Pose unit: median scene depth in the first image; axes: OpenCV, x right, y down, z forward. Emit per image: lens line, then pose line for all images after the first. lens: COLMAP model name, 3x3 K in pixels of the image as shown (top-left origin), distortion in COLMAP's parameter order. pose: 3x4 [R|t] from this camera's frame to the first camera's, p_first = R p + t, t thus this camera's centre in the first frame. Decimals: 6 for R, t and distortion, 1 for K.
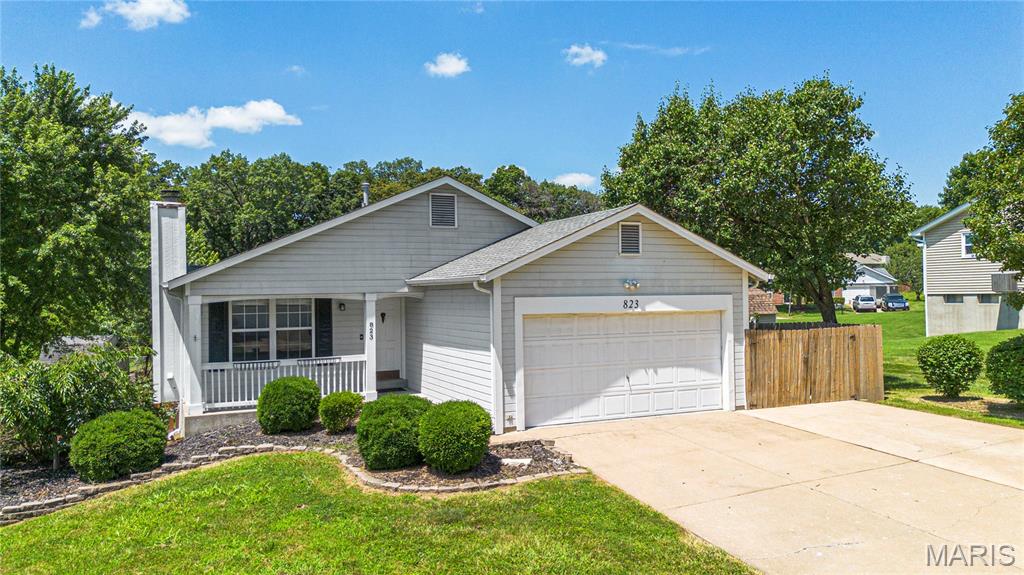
lens RADIAL K [[726.0, 0, 513.1], [0, 726.0, 289.7], [0, 0, 1]] dist [0.070766, -0.074175]
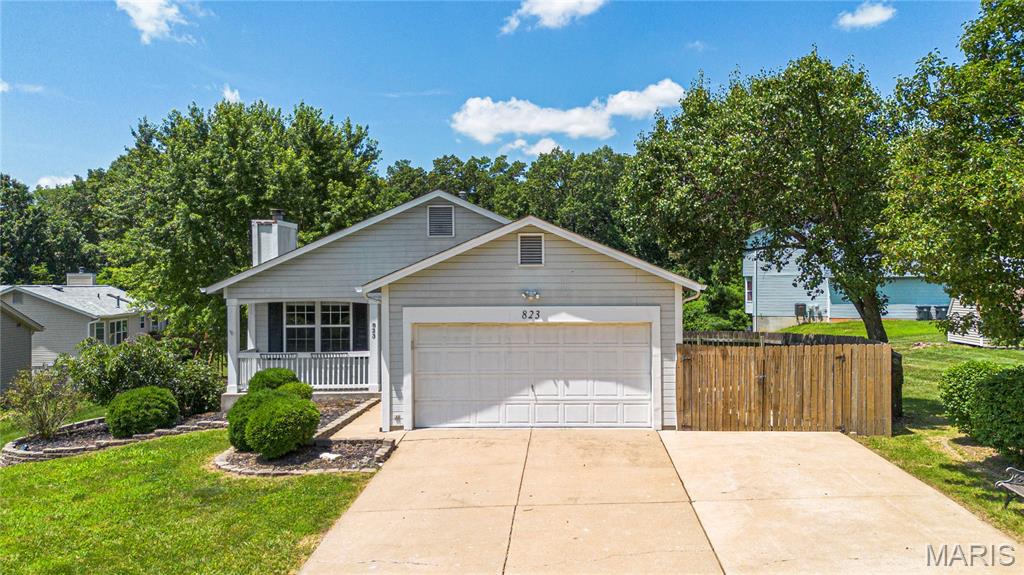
lens RADIAL K [[753.3, 0, 557.0], [0, 753.3, 284.3], [0, 0, 1]] dist [0.036451, -0.008926]
pose [[0.898063, 0.008549, -0.439783, 0.632788], [-0.003392, 0.999916, 0.012512, -0.034335], [0.439853, -0.009745, 0.898017, 0.081039]]
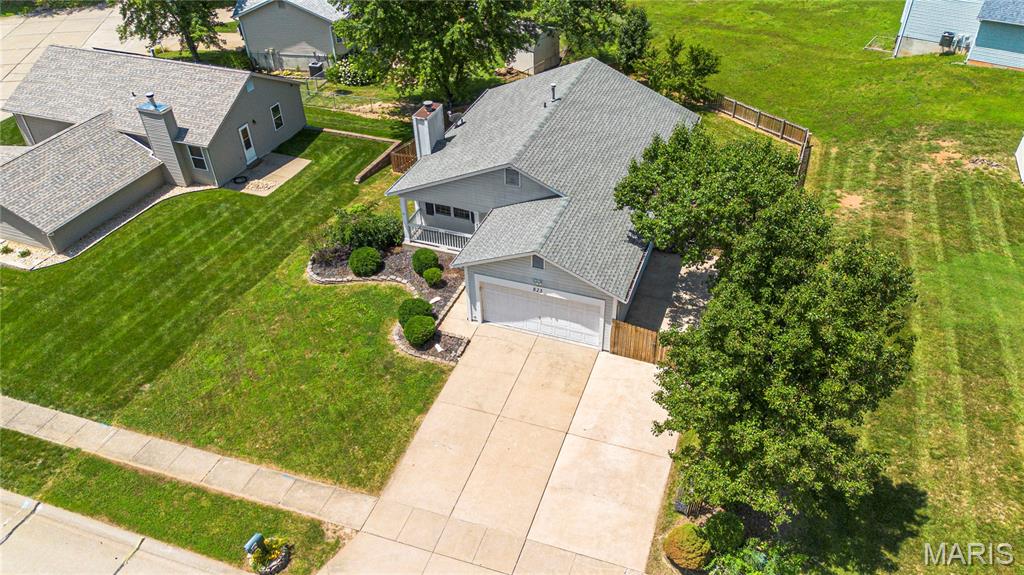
lens RADIAL K [[726.0, 0, 513.1], [0, 726.0, 289.7], [0, 0, 1]] dist [0.070766, -0.074175]
pose [[0.697067, 0.433426, -0.571173, 1.153447], [0.017402, 0.786148, 0.617794, -1.106692], [0.716794, -0.440583, 0.540456, -0.055099]]
